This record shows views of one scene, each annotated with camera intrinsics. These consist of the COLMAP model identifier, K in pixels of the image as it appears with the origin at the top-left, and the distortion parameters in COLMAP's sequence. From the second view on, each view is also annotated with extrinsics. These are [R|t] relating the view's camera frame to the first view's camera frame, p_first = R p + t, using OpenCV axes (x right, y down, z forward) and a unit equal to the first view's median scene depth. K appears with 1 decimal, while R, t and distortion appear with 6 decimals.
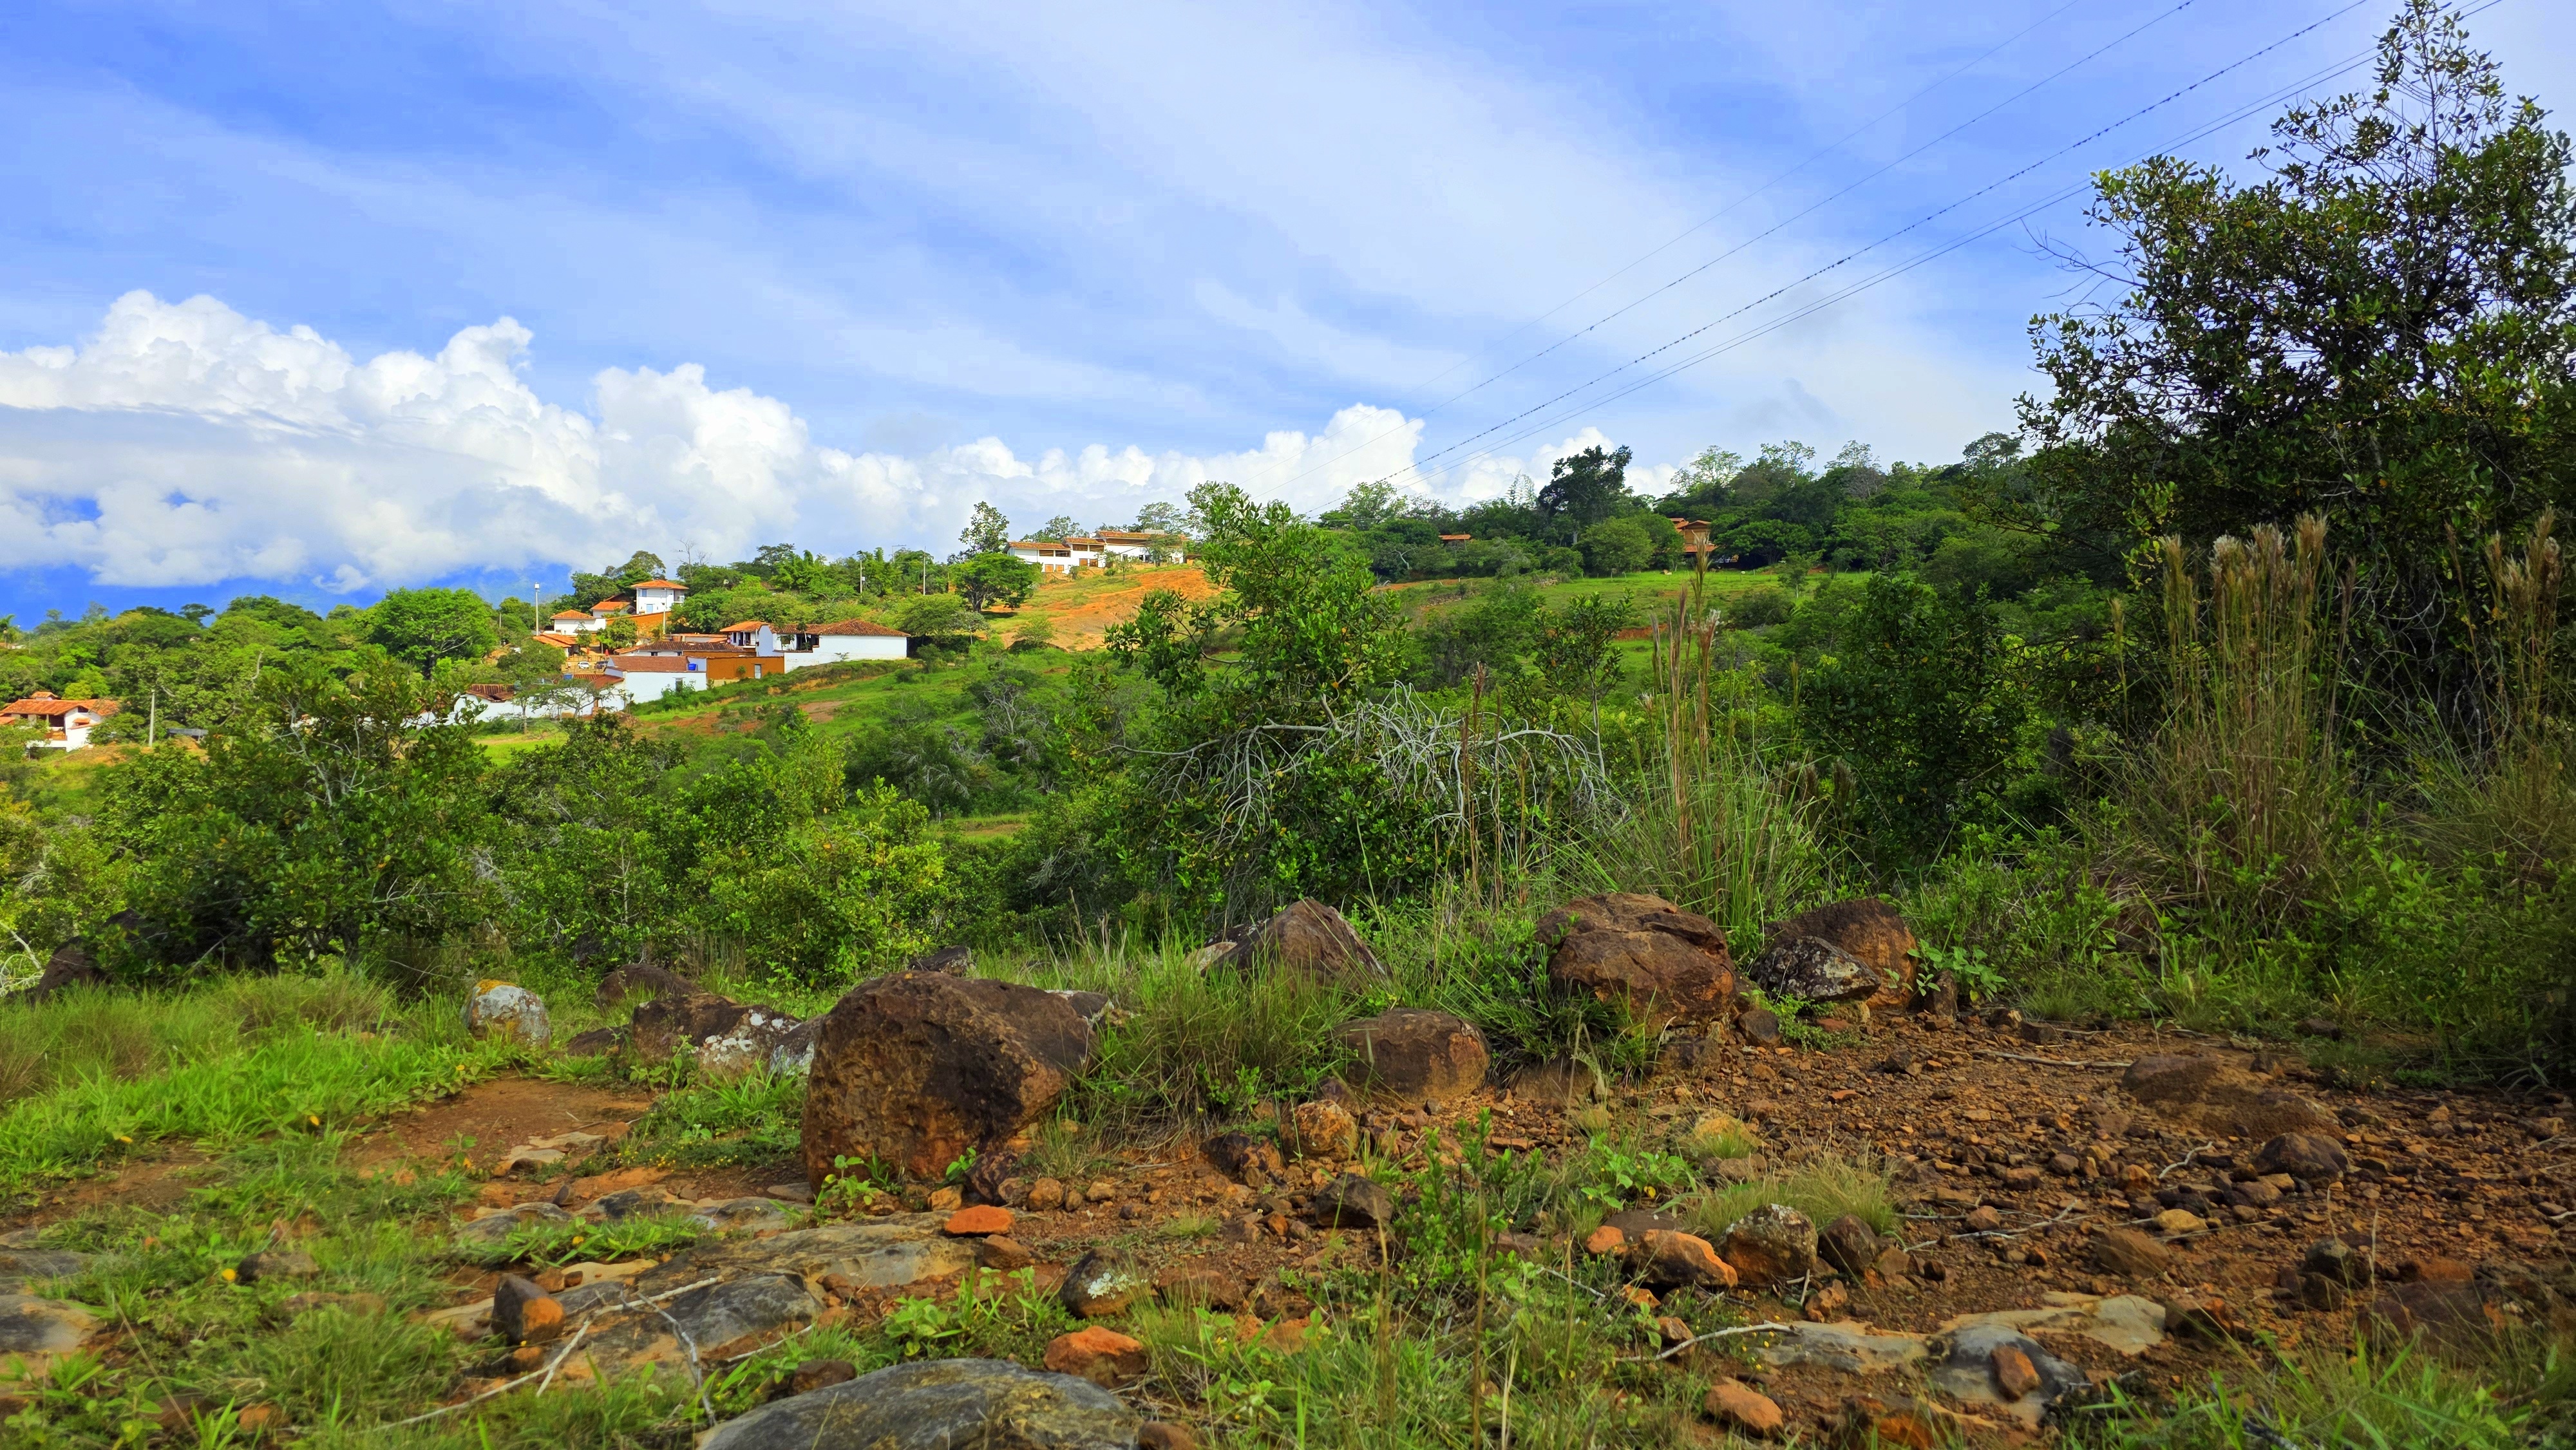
lens RADIAL K [[1710.6, 0, 1271.4], [0, 1710.6, 710.4], [0, 0, 1]] dist [0.055590, -0.060243]
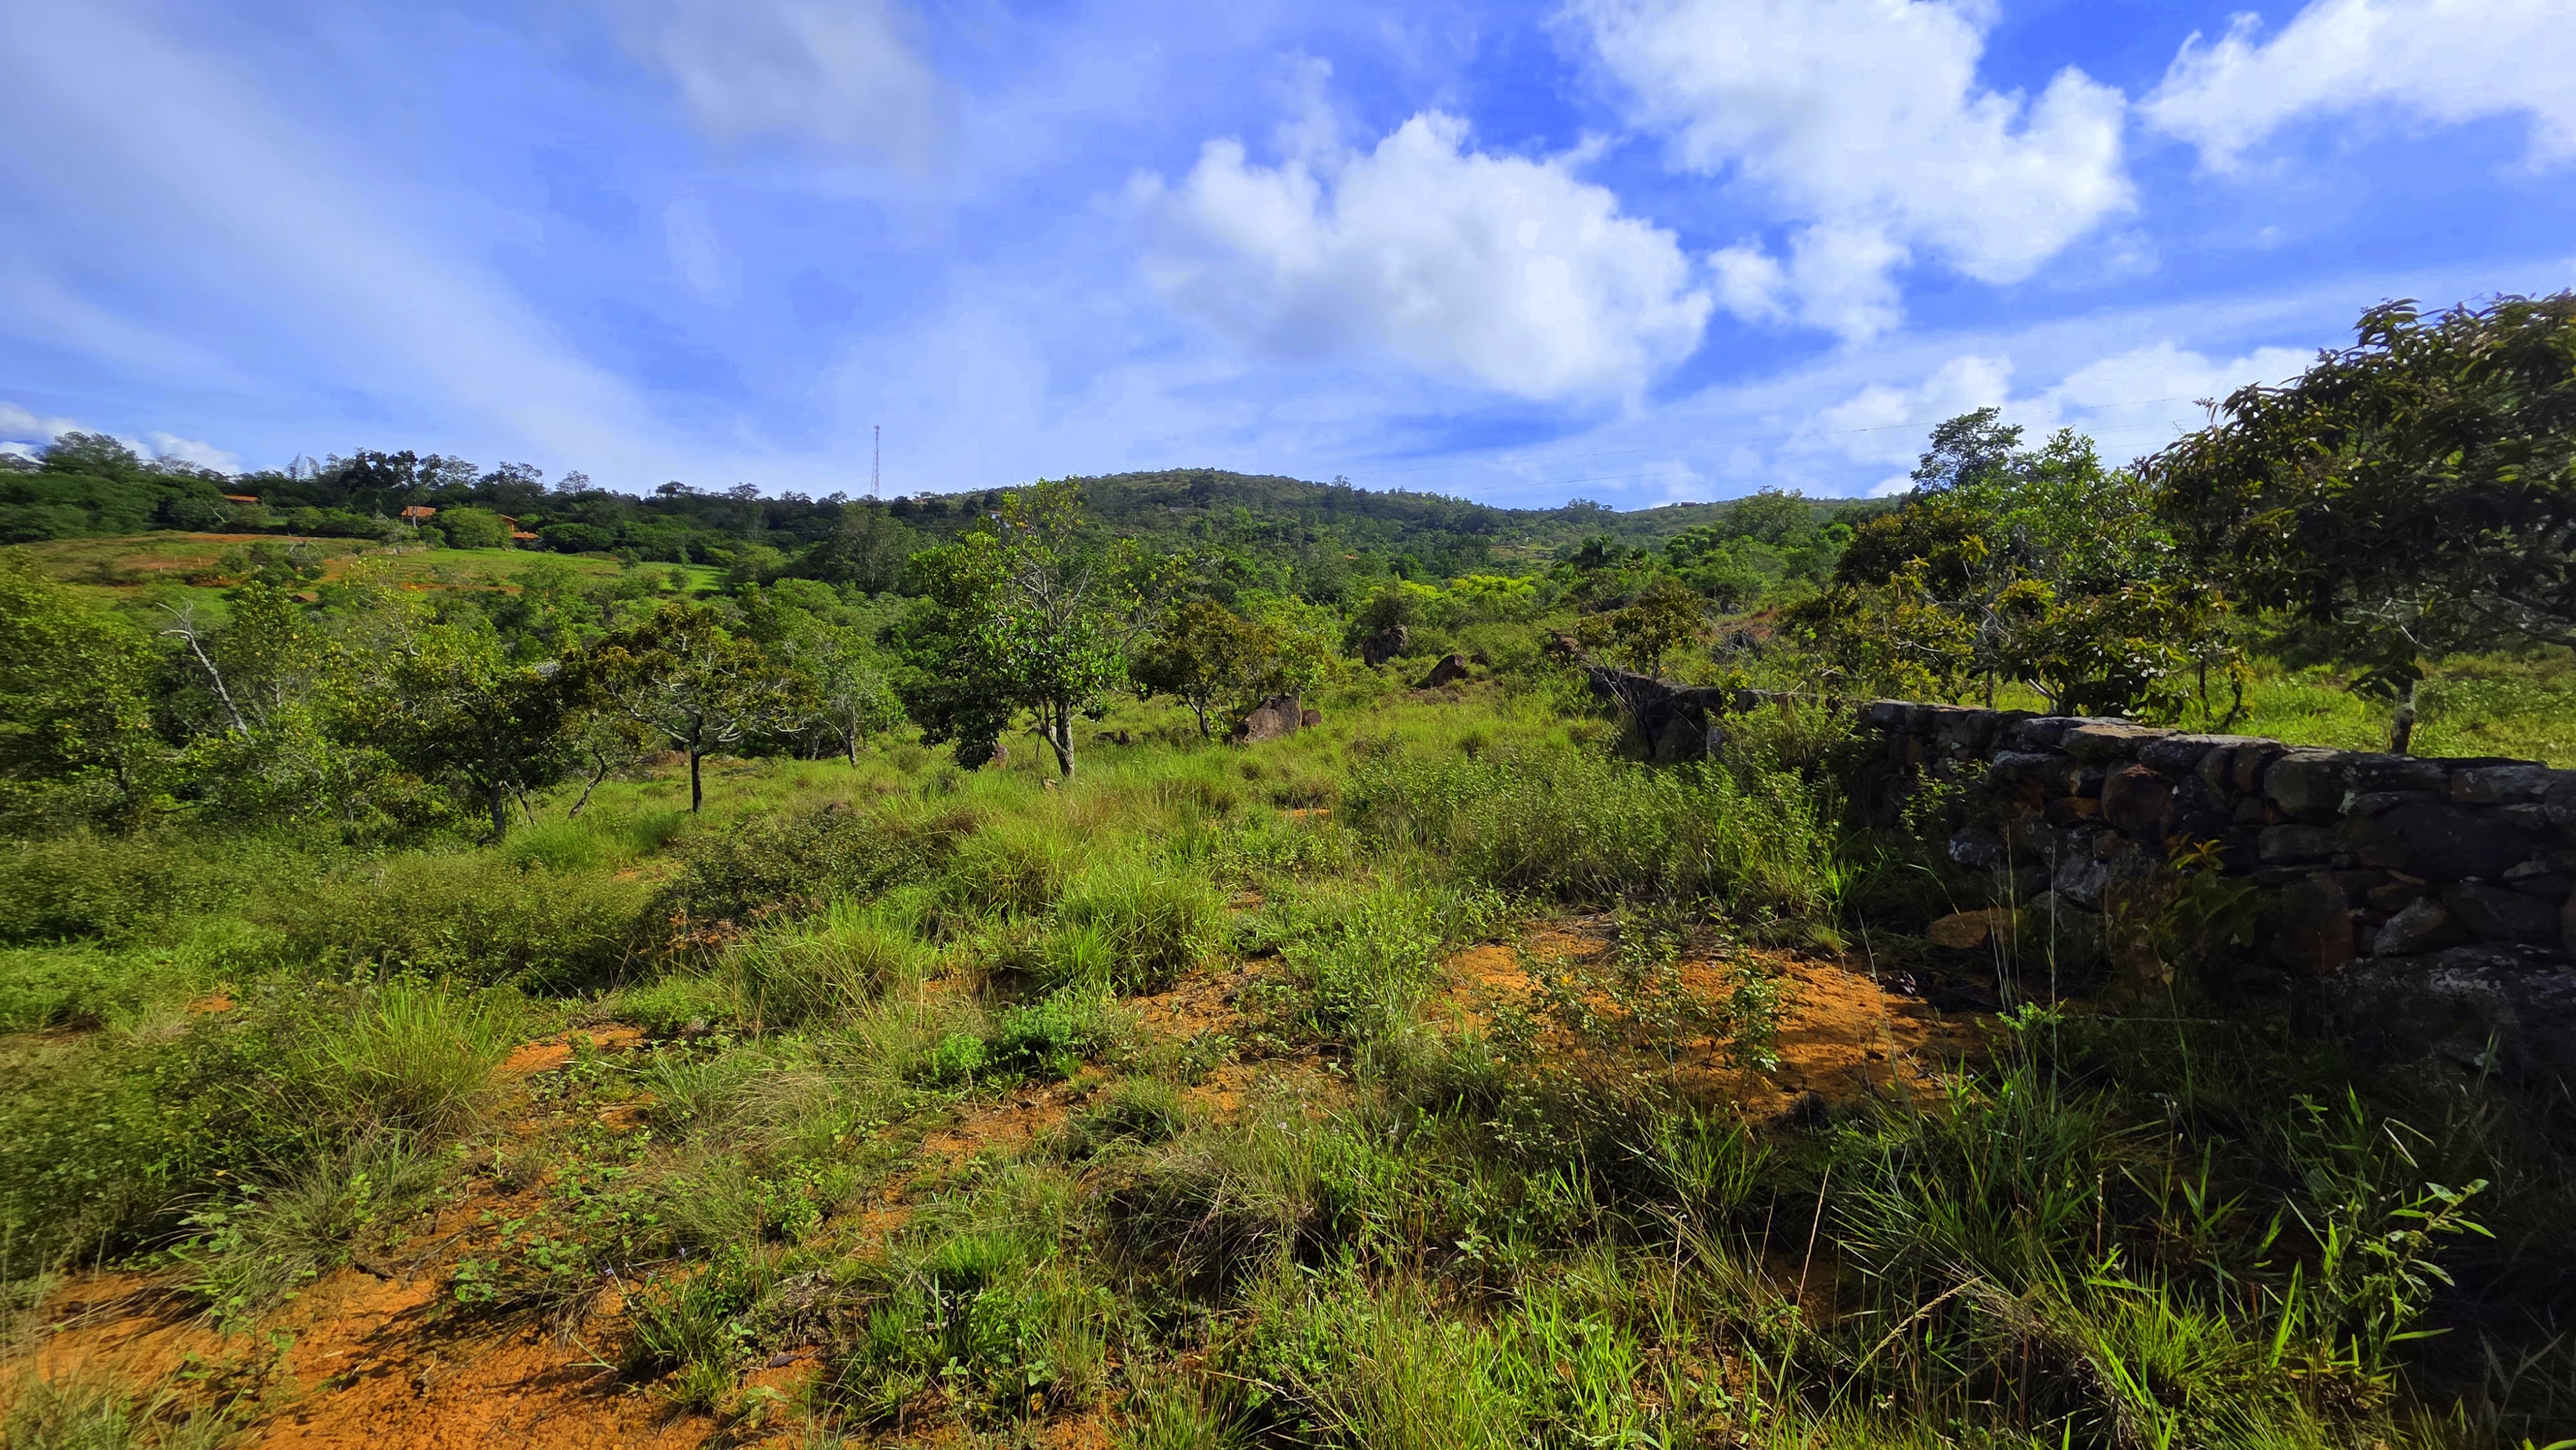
lens RADIAL K [[1016.7, 0, 1293.7], [0, 1016.7, 719.4], [0, 0, 1]] dist [-0.000134, -0.000774]
pose [[0.510728, -0.045324, 0.858547, -0.289880], [-0.015101, 0.997982, 0.061669, 0.005522], [-0.859610, -0.044461, 0.509013, -0.098441]]
